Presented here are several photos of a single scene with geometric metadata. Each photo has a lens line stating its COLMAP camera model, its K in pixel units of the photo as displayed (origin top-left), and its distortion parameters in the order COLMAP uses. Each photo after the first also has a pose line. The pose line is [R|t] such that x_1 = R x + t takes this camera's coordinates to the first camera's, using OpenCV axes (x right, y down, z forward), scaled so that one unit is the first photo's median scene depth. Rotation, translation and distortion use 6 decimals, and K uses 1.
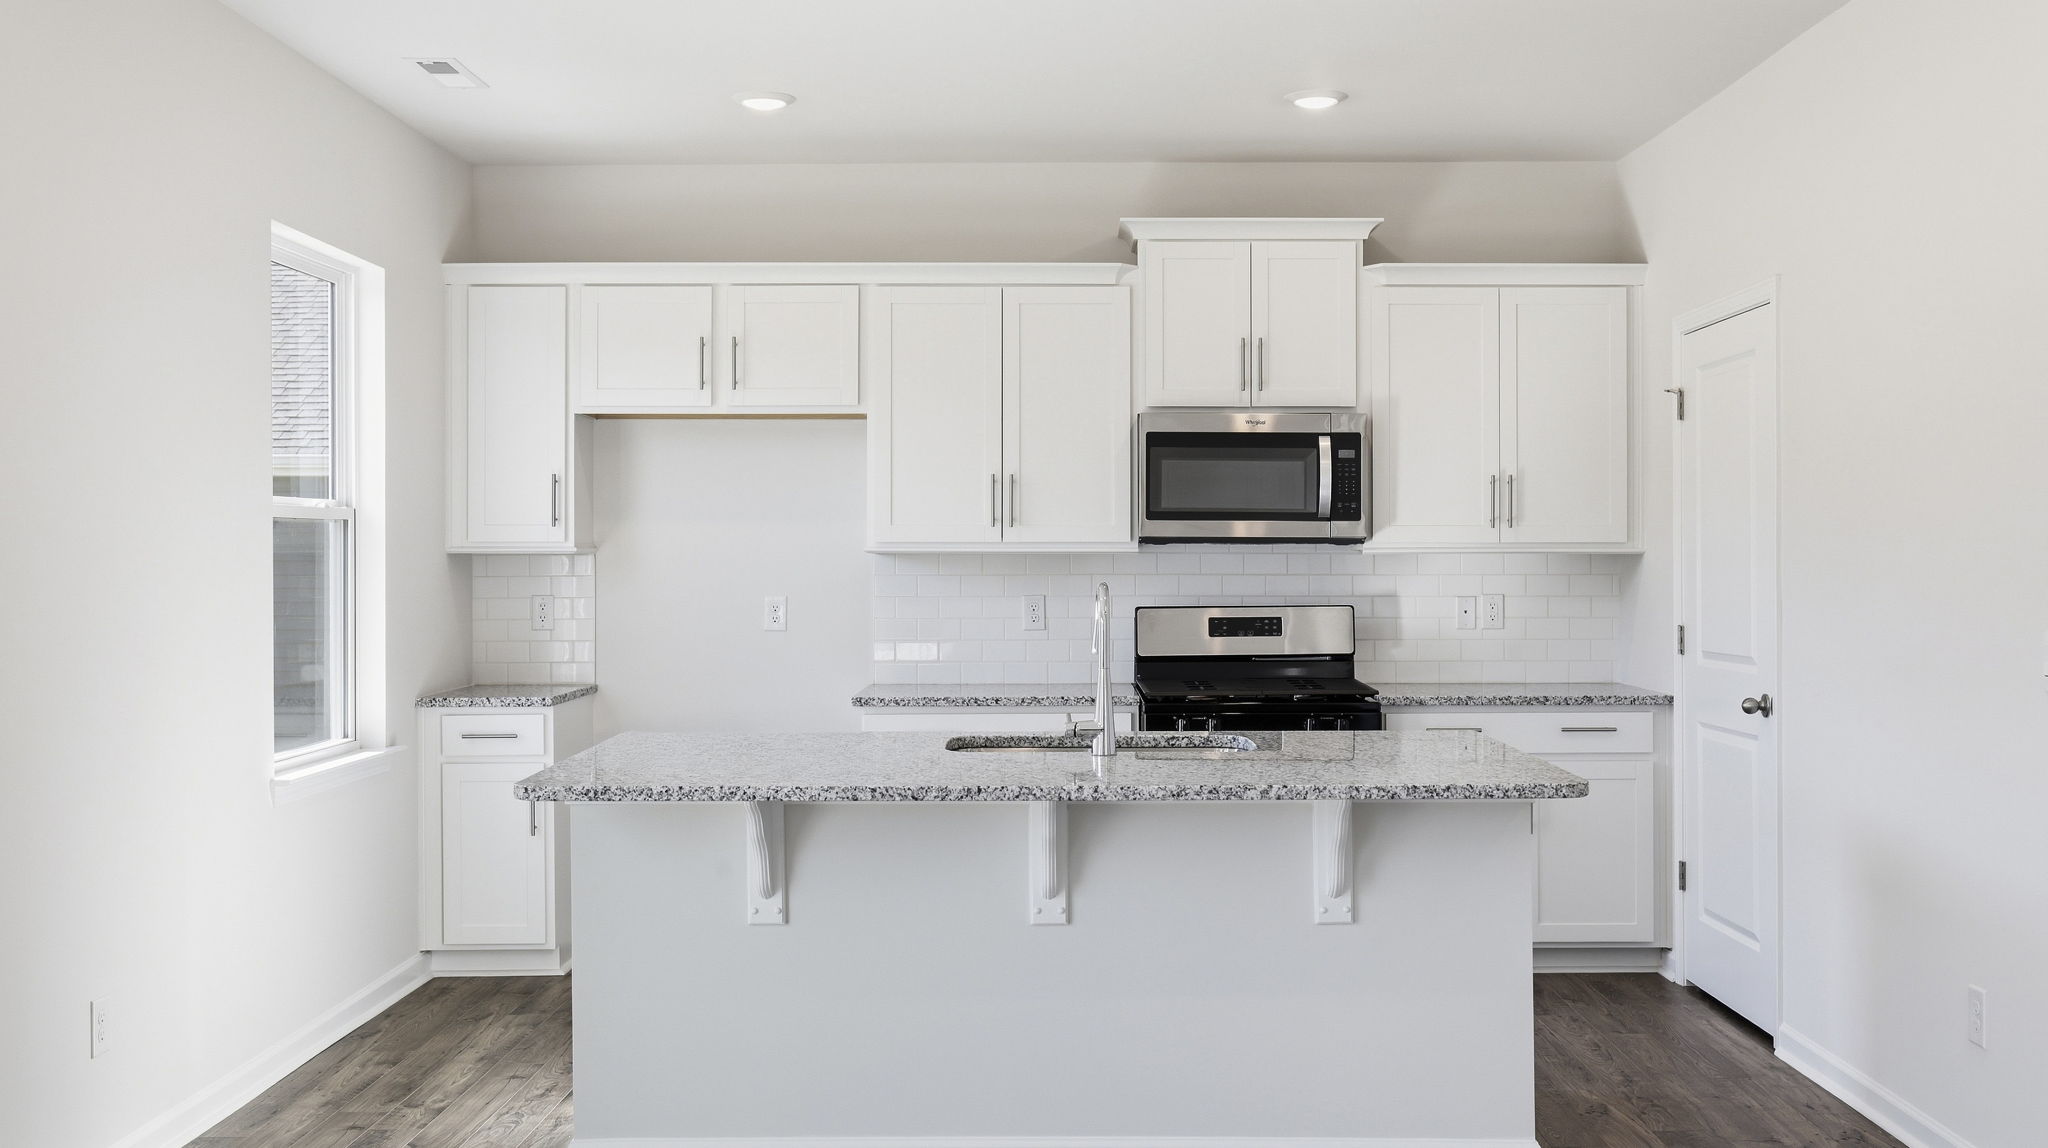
lens RADIAL K [[1996.0, 0, 1034.0], [0, 1996.0, 561.5], [0, 0, 1]] dist [-0.022005, 0.000000]
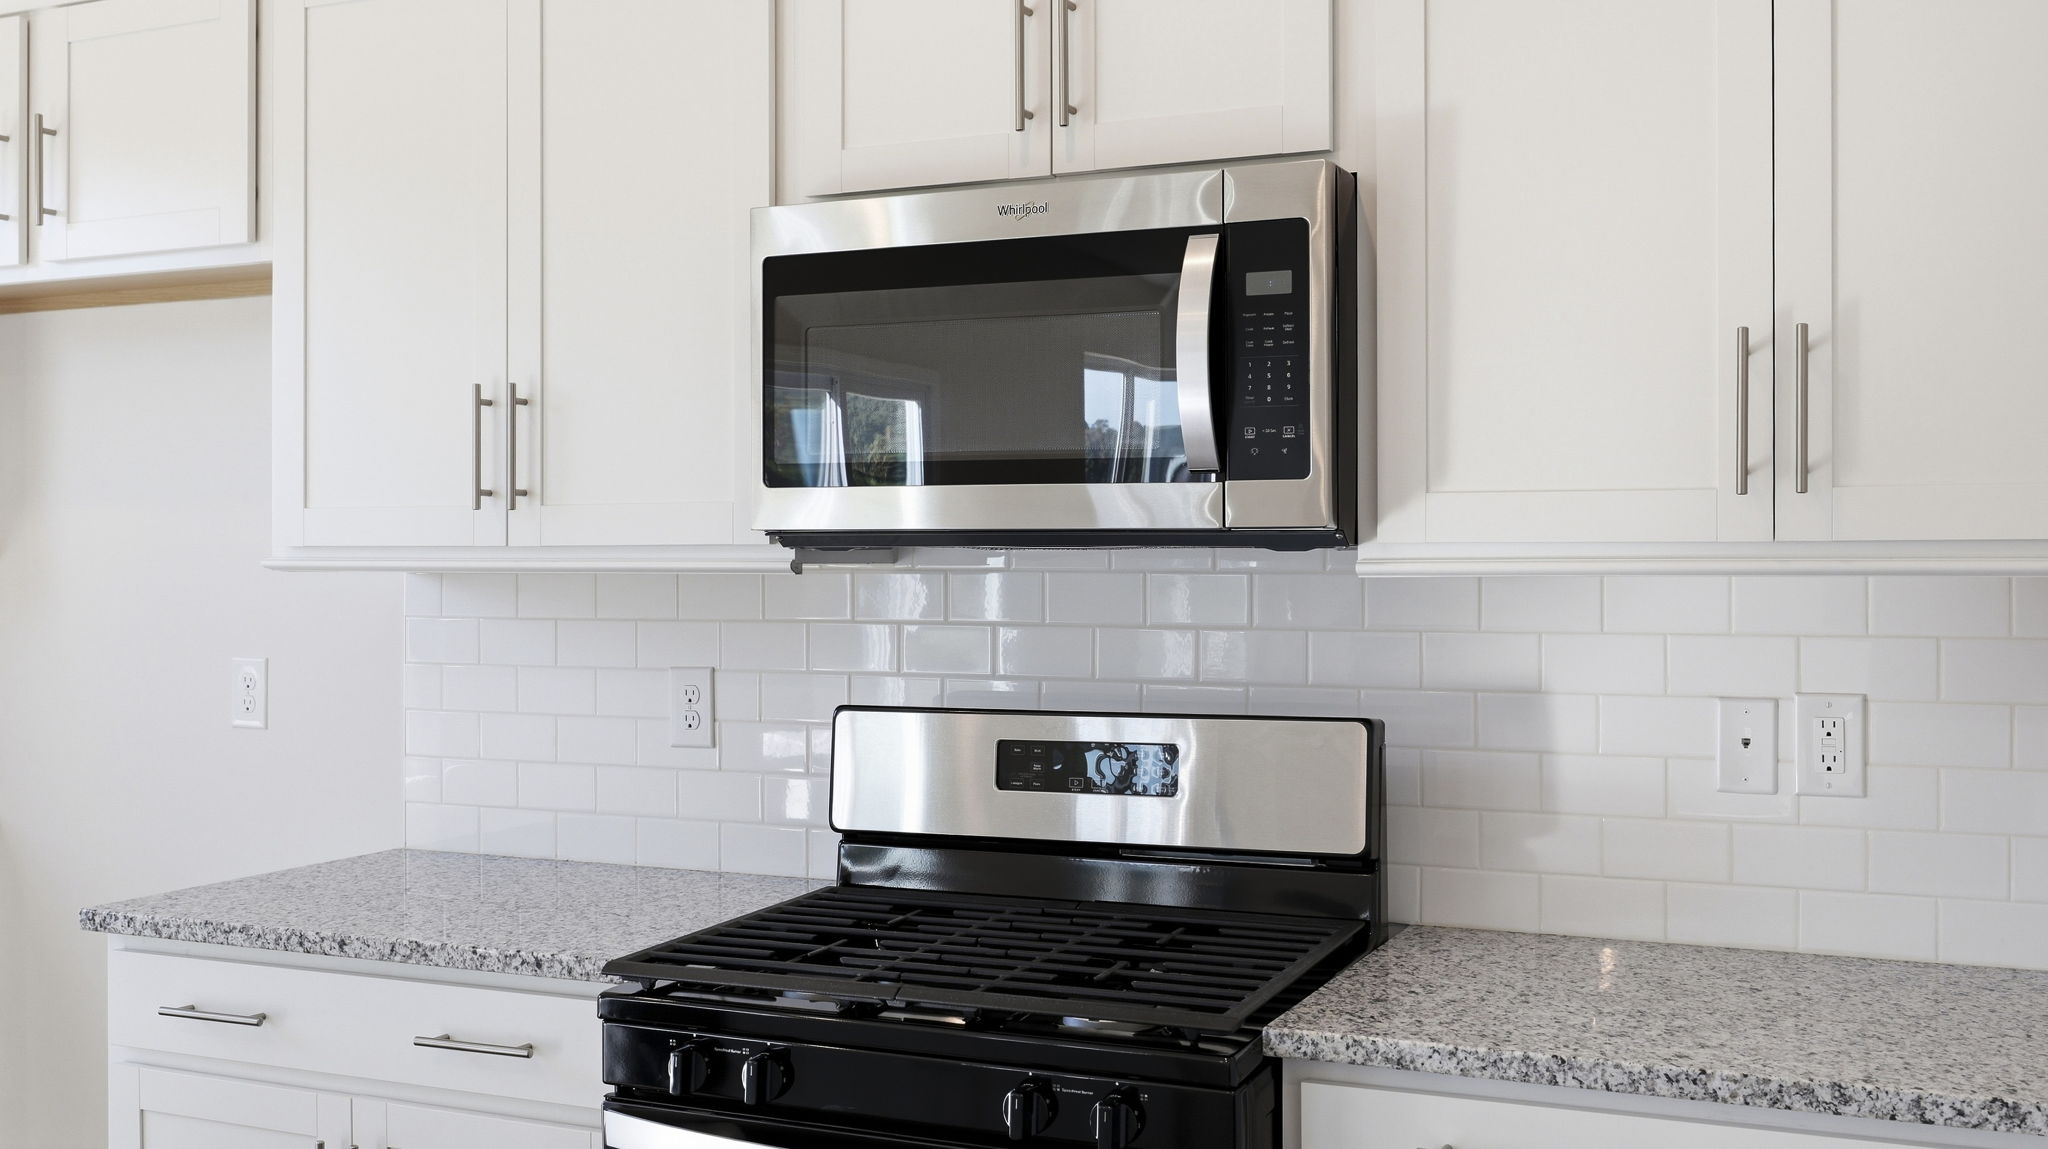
lens RADIAL K [[1988.1, 0, 1010.6], [0, 1988.1, 564.9], [0, 0, 1]] dist [-0.014011, 0.000000]
pose [[0.913794, 0.001000, -0.406177, 0.252271], [-0.002332, 0.999993, -0.002785, -0.004659], [0.406172, 0.003493, 0.913790, 0.664991]]
